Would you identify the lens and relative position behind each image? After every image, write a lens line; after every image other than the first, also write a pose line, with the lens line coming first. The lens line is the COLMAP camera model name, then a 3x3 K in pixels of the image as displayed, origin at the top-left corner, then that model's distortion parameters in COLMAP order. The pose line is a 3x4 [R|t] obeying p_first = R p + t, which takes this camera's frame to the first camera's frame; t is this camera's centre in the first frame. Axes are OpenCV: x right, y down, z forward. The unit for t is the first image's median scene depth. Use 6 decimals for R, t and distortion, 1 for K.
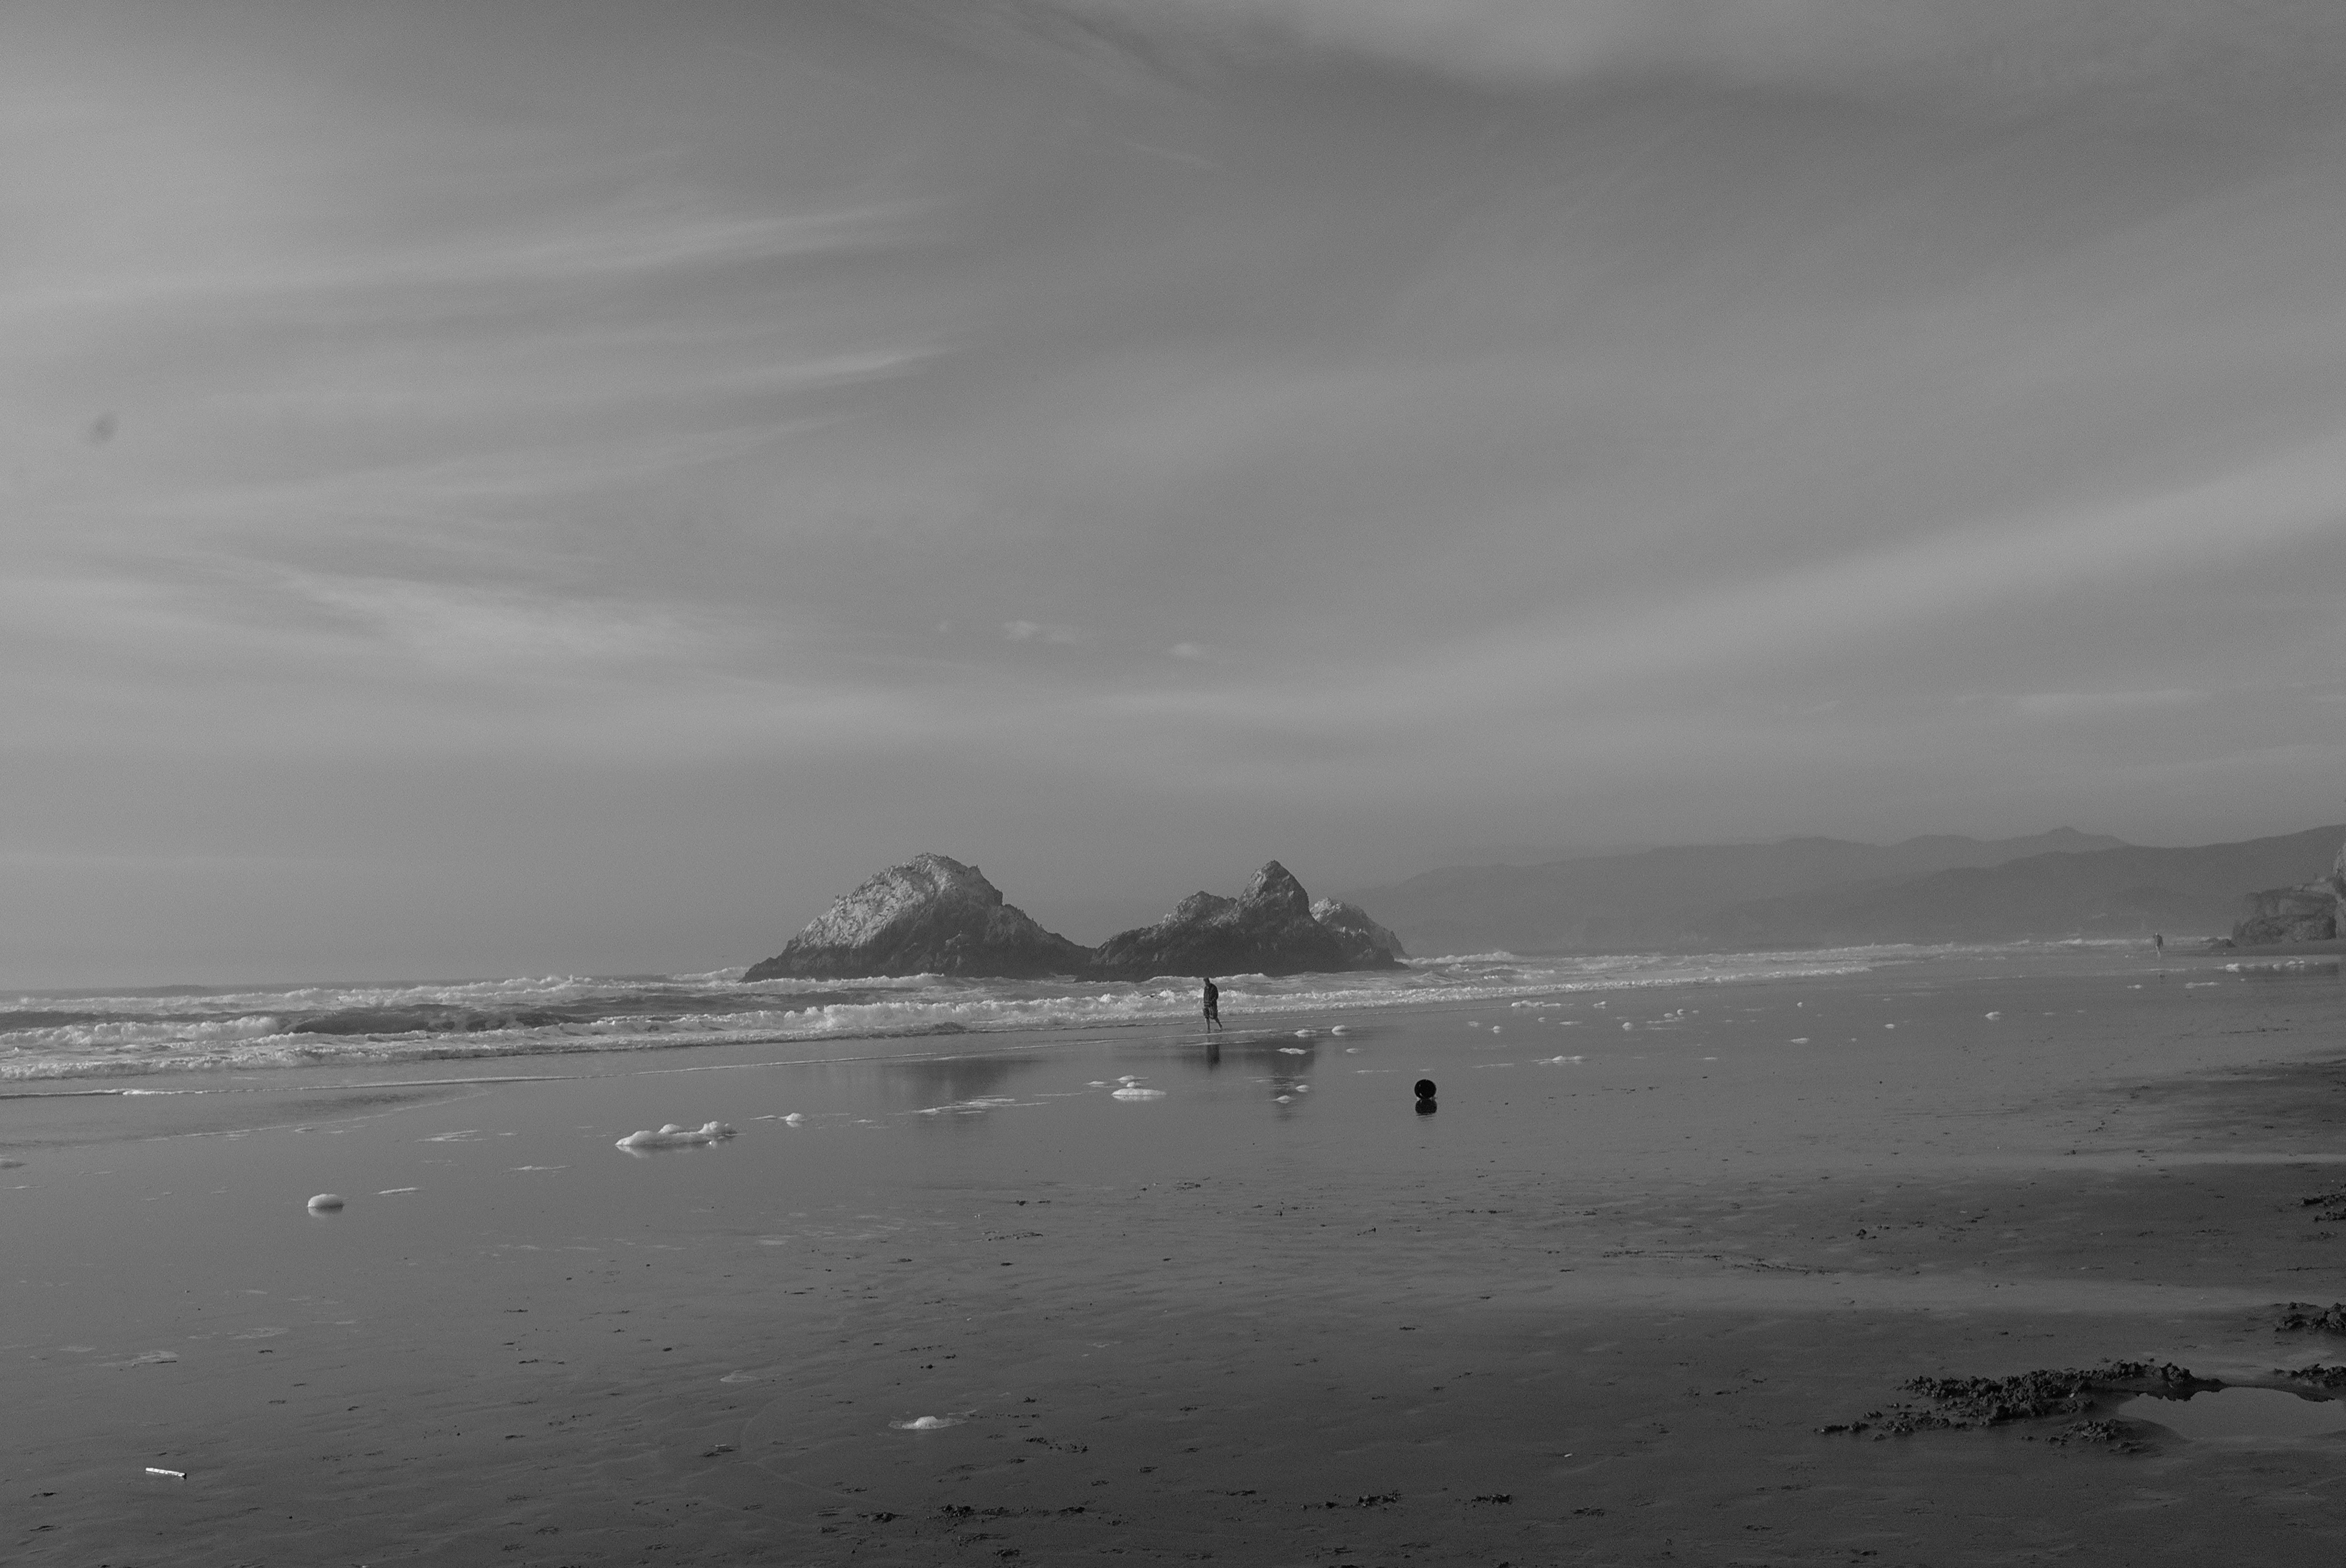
lens RADIAL K [[2370.5, 0, 1173.0], [0, 2370.5, 784.0], [0, 0, 1]] dist [-0.099045, 0.117970]
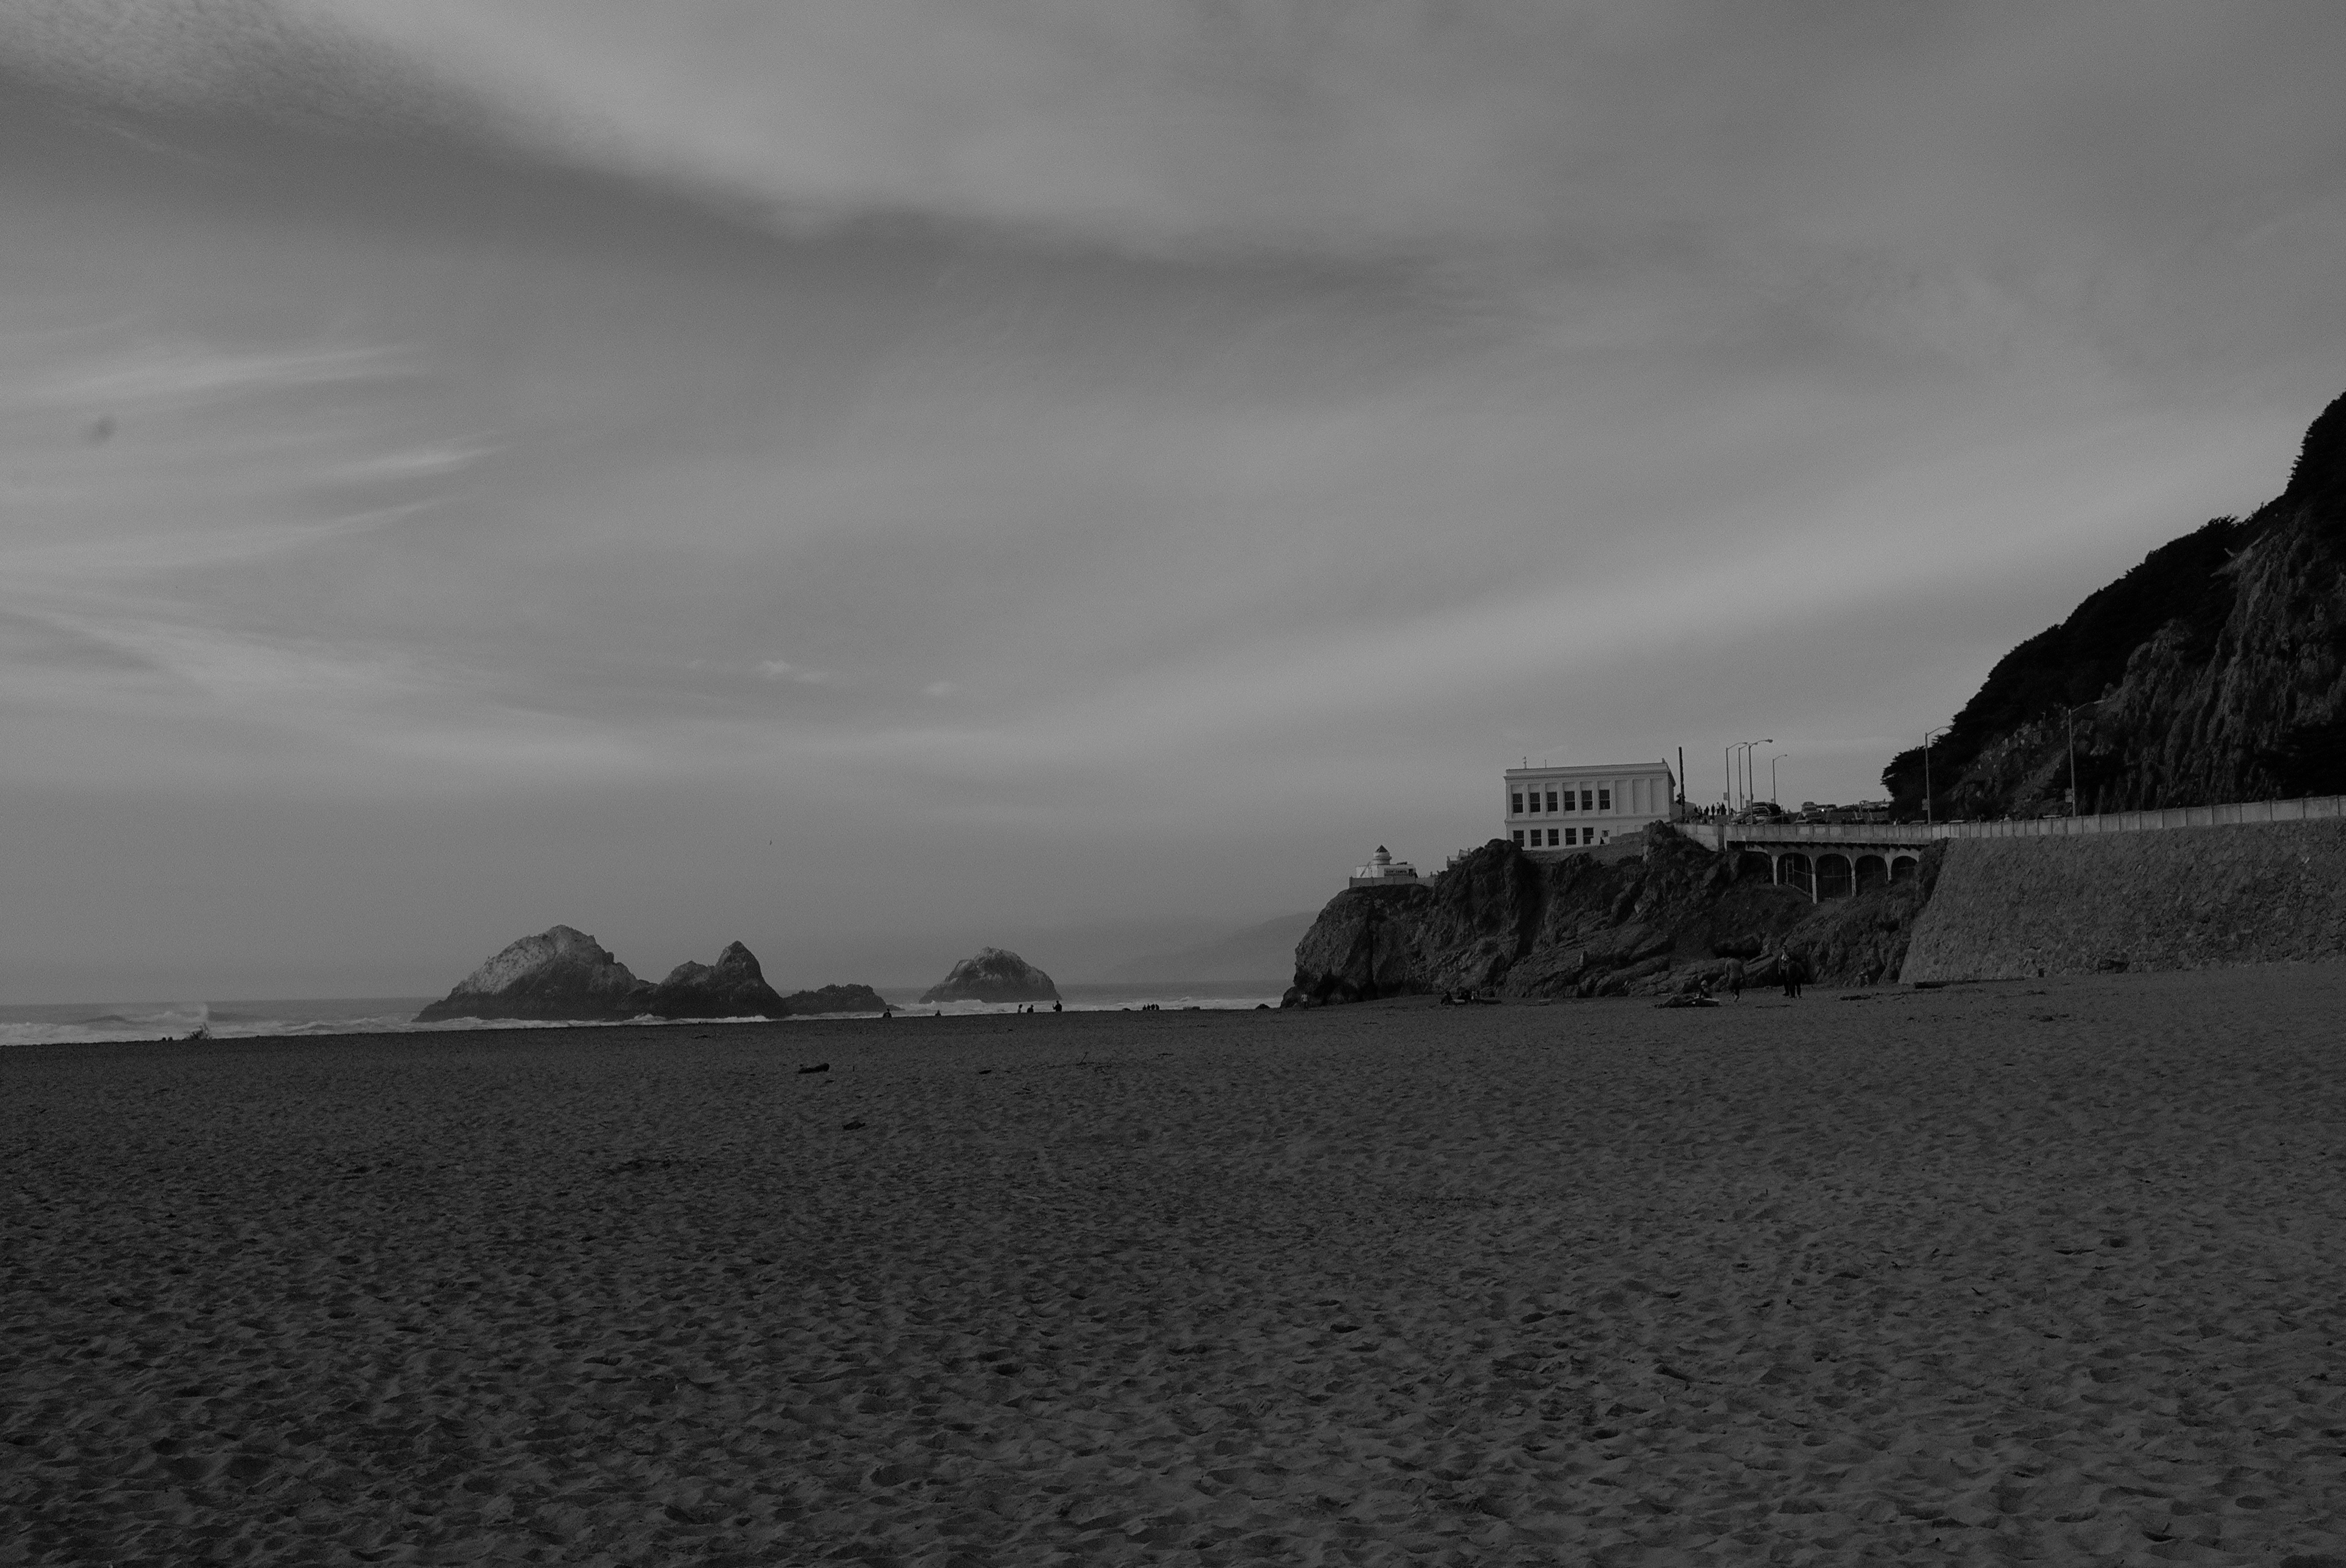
lens RADIAL K [[2370.5, 0, 1173.0], [0, 2370.5, 784.0], [0, 0, 1]] dist [-0.099045, 0.117970]
pose [[0.999792, 0.006588, 0.019326, 0.239866], [-0.006414, 0.999939, -0.009022, -0.045726], [-0.019384, 0.008897, 0.999773, -0.409700]]
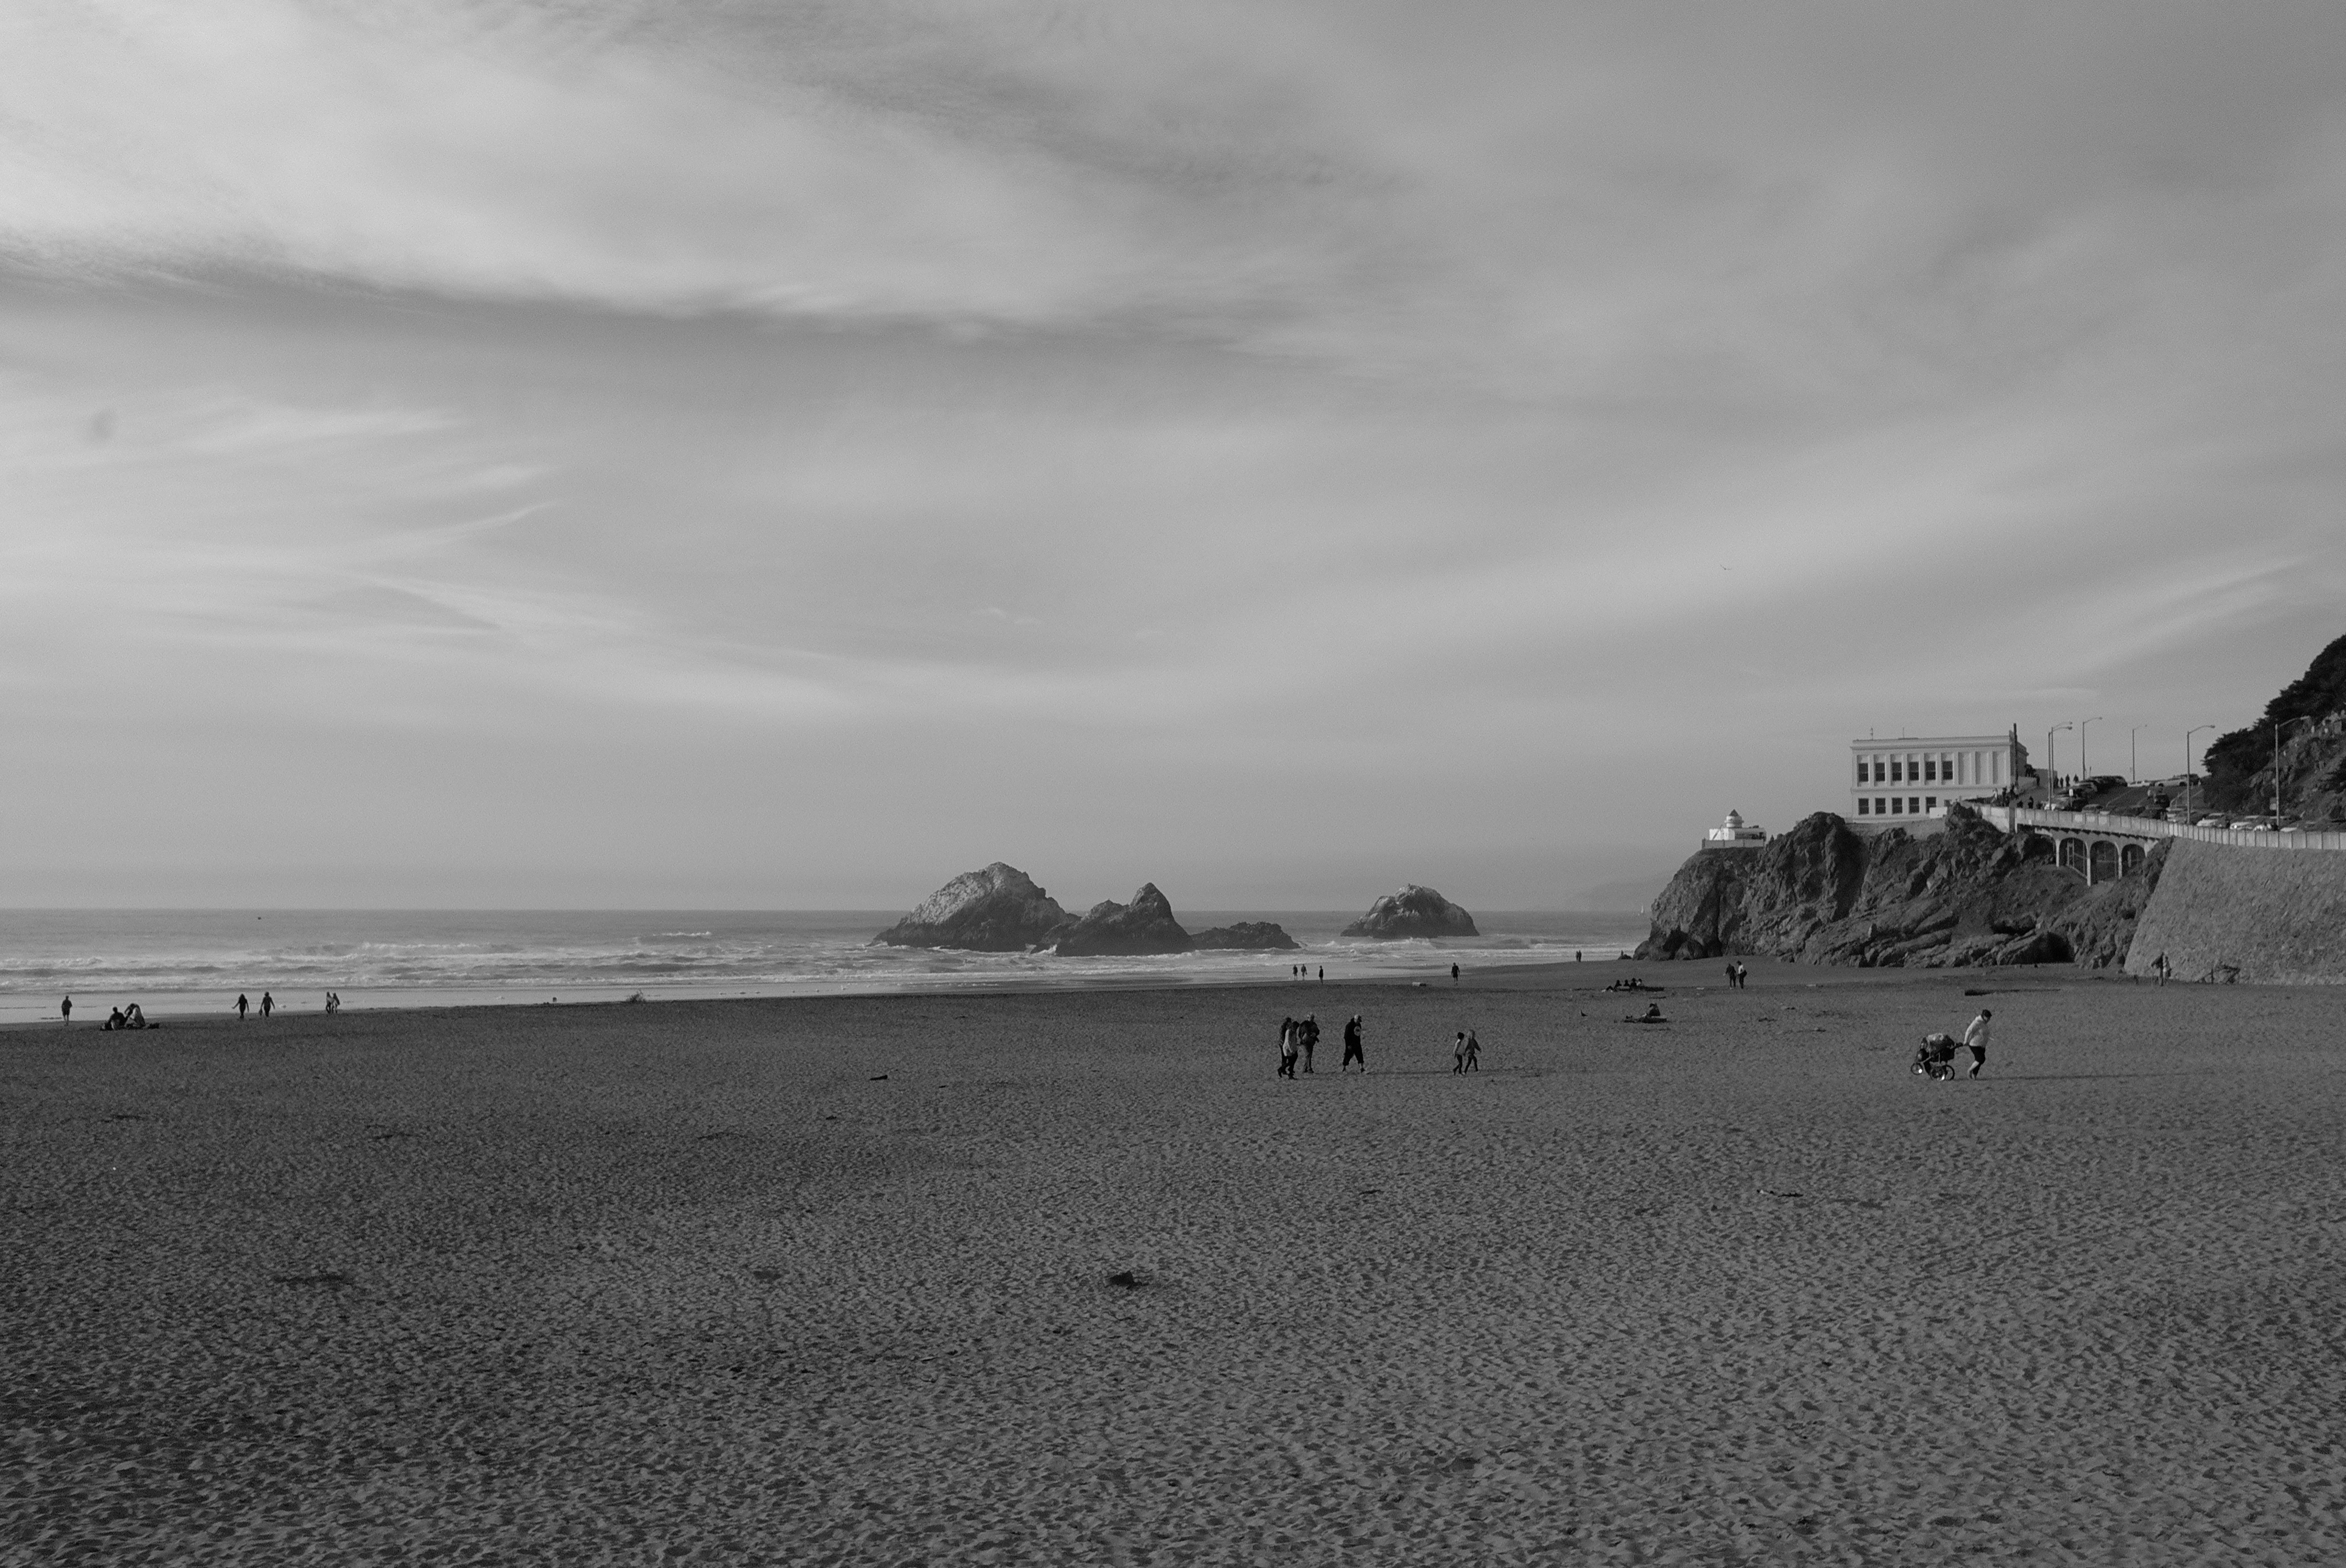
lens RADIAL K [[2370.5, 0, 1173.0], [0, 2370.5, 784.0], [0, 0, 1]] dist [-0.099045, 0.117970]
pose [[0.984360, 0.019076, -0.175133, 0.285435], [-0.014827, 0.999564, 0.025540, -0.064531], [0.175544, -0.022544, 0.984213, -0.498326]]
